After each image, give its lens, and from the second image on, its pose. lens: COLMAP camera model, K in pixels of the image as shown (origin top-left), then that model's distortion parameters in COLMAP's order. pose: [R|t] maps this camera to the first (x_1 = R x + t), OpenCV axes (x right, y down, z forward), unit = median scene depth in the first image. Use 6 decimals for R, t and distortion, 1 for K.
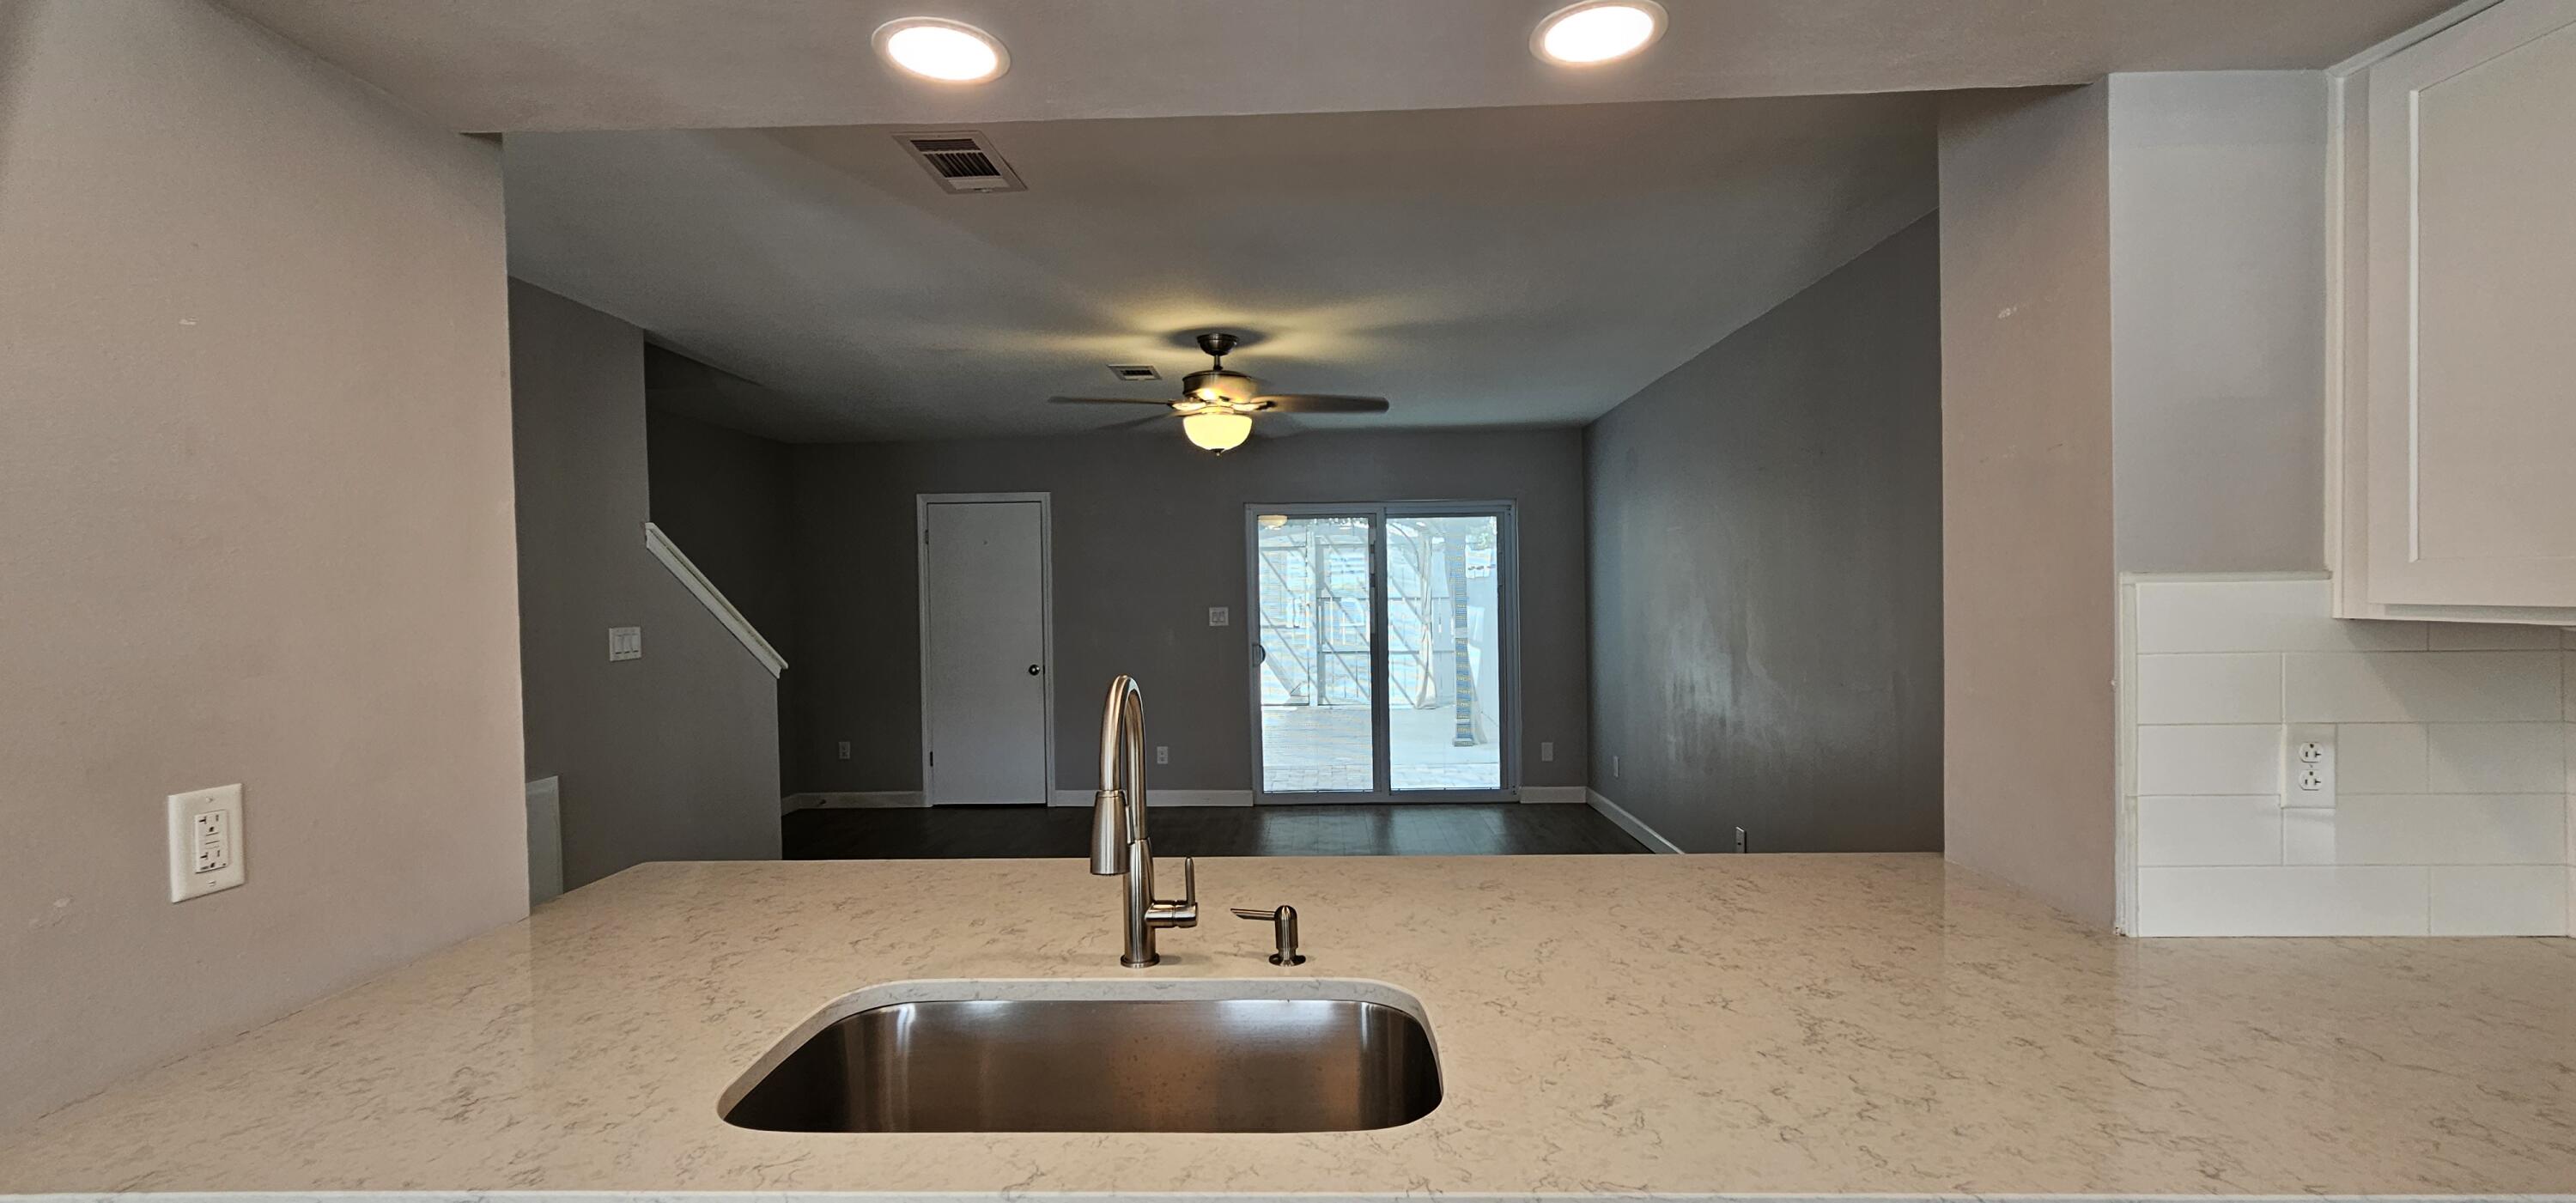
lens RADIAL K [[1055.8, 0, 1288.0], [0, 1055.8, 601.5], [0, 0, 1]] dist [0.001125, -0.000420]
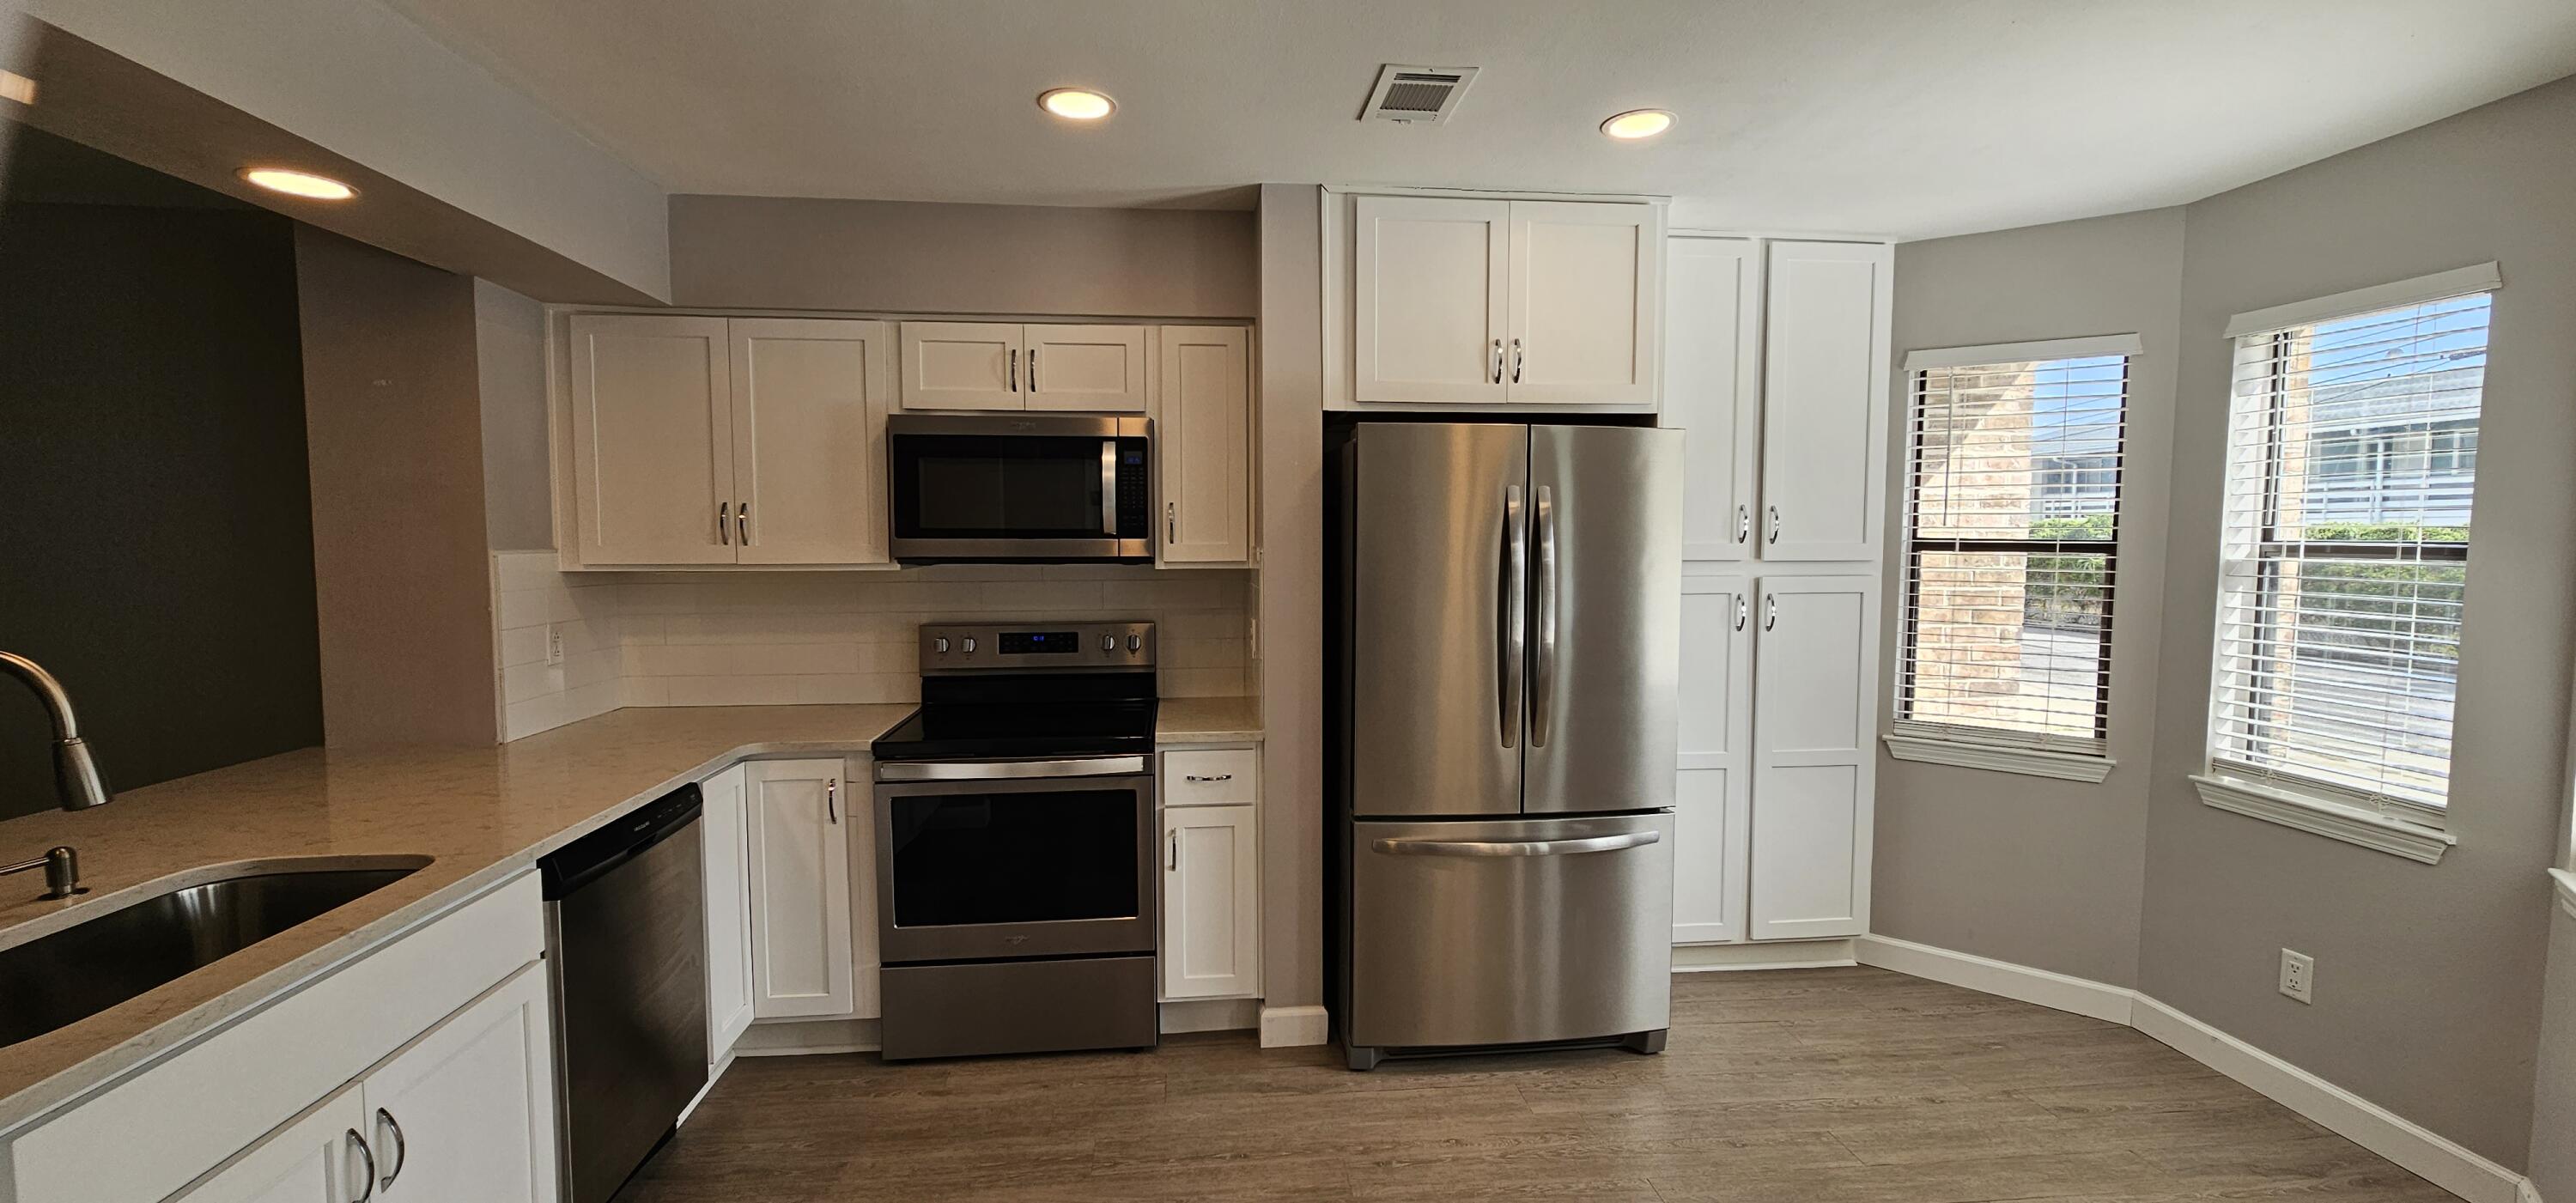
lens RADIAL K [[1055.8, 0, 1288.0], [0, 1055.8, 601.5], [0, 0, 1]] dist [0.001125, -0.000420]
pose [[-0.123641, -0.052662, 0.990929, -1.243335], [0.013563, 0.998408, 0.054752, -0.019838], [-0.992234, 0.020210, -0.122730, -0.163546]]
